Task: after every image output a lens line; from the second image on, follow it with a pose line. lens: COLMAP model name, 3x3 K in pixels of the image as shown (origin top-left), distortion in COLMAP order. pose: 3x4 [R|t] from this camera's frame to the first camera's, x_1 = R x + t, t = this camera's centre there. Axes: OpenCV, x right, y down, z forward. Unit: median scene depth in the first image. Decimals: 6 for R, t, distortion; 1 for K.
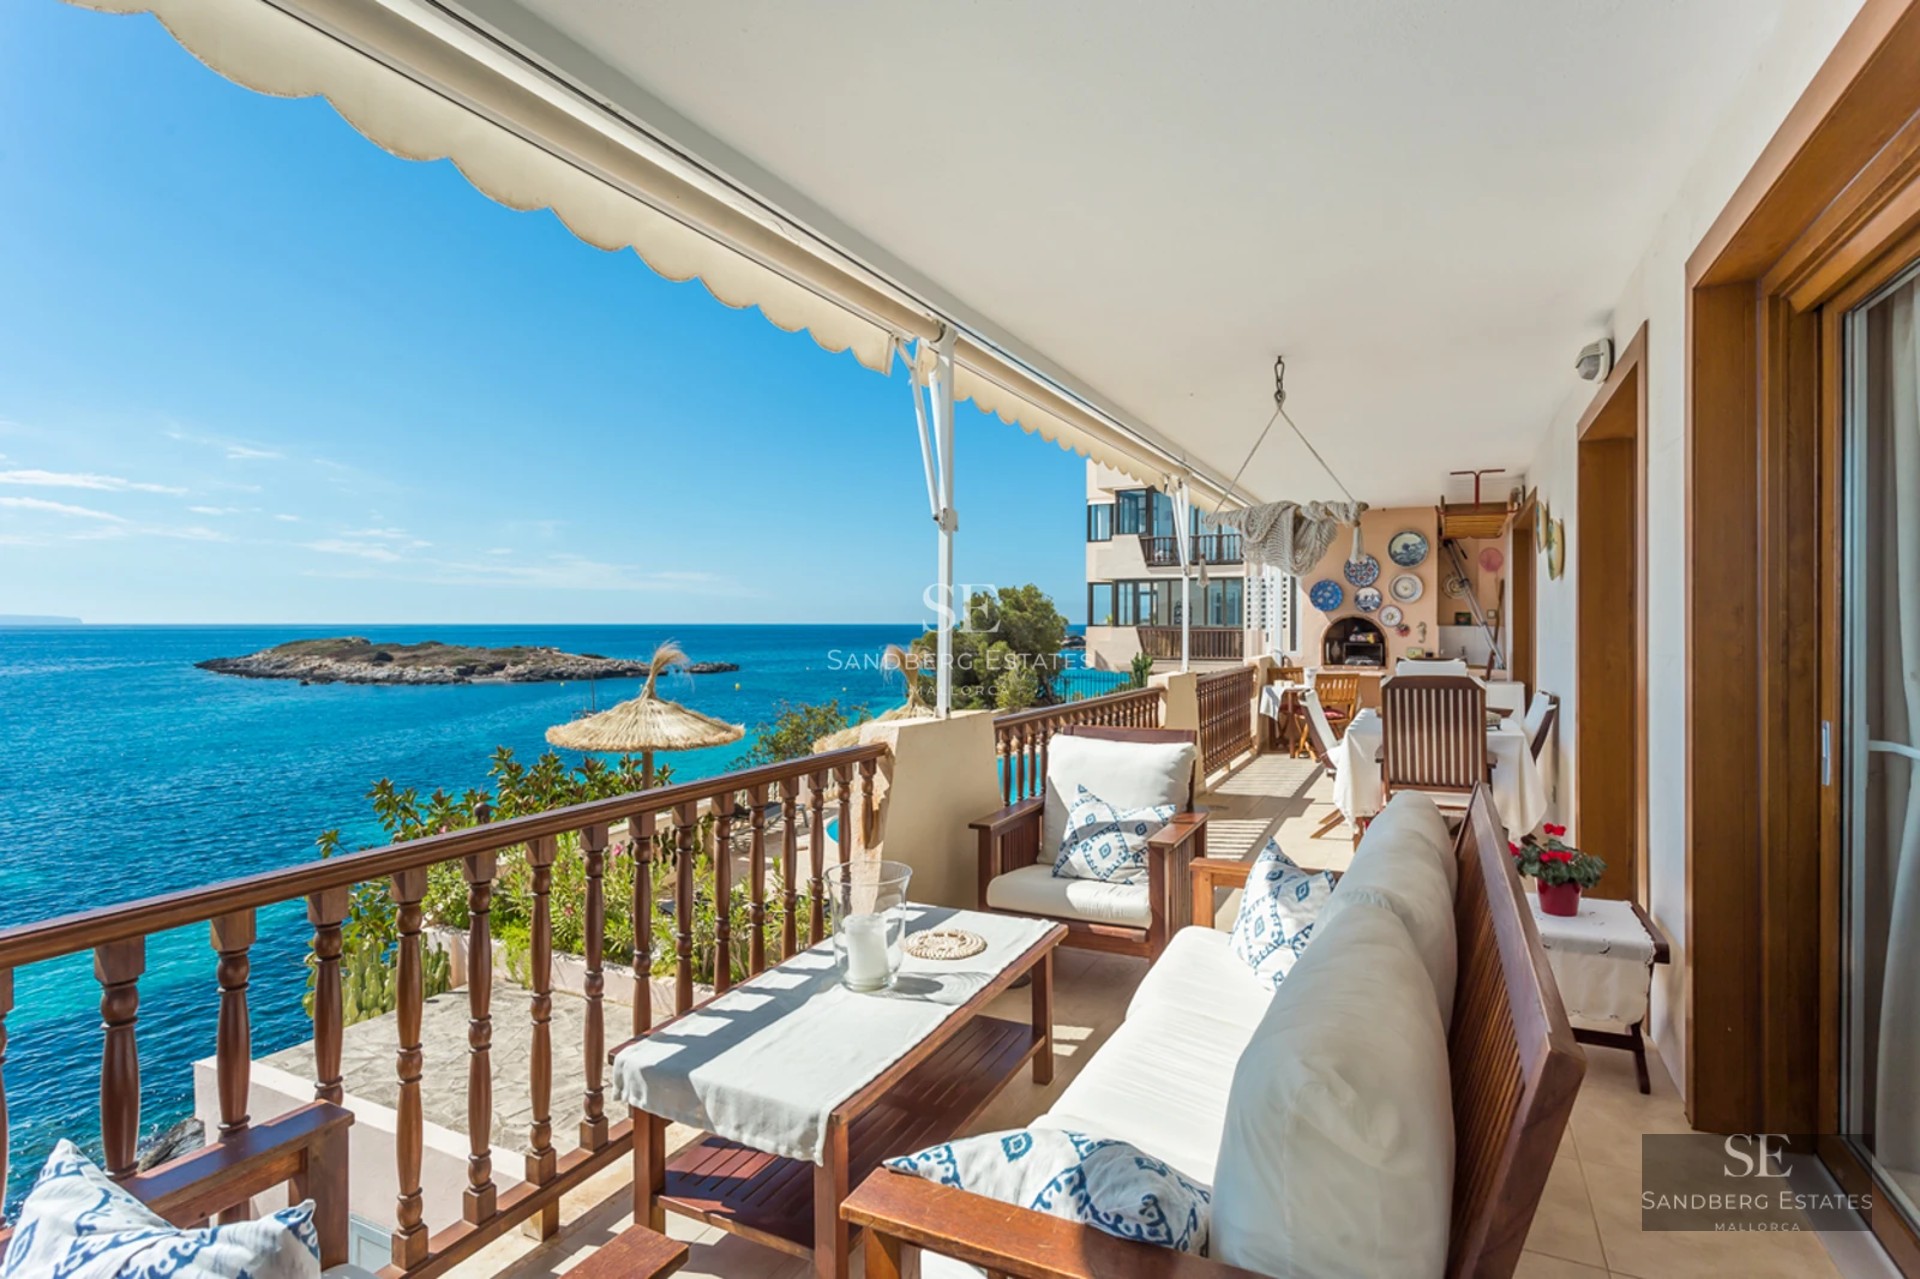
lens RADIAL K [[927.1, 0, 960.0], [0, 927.1, 639.5], [0, 0, 1]] dist [-0.000255, 0.000241]
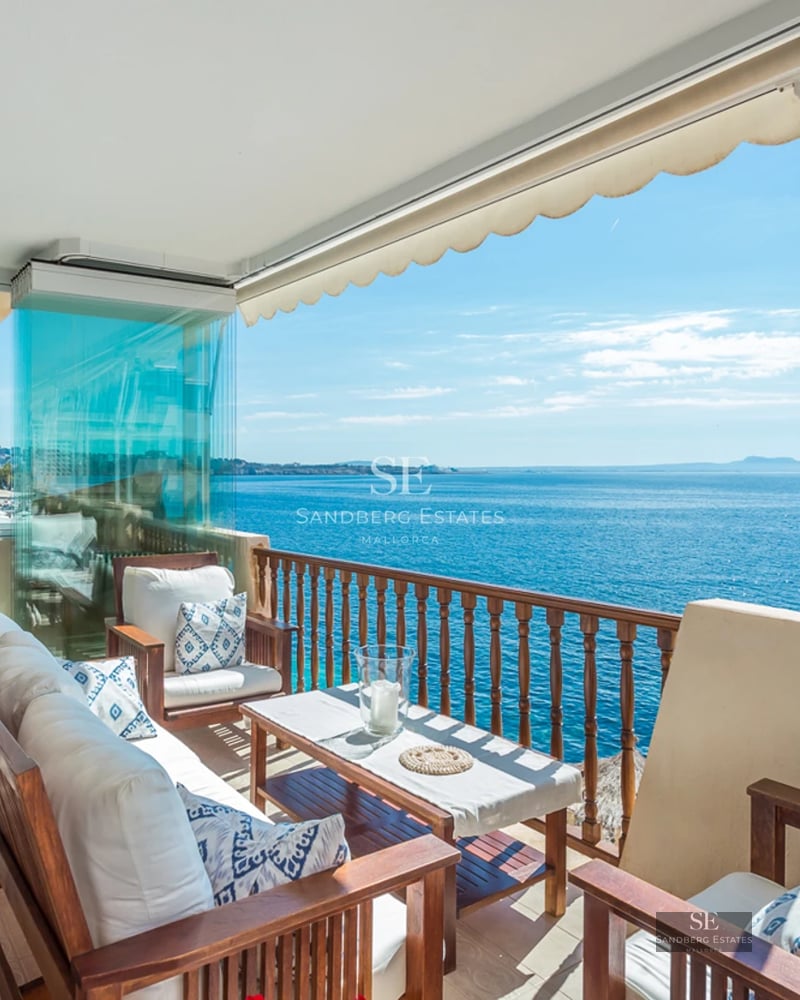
lens RADIAL K [[726.5, 0, 400.0], [0, 726.5, 500.0], [0, 0, 1]] dist [-0.000961, 0.001307]
pose [[-0.405653, 0.038884, -0.913200, 0.828262], [-0.010350, 0.998835, 0.047128, -0.014698], [0.913969, 0.028569, -0.404778, 1.390241]]
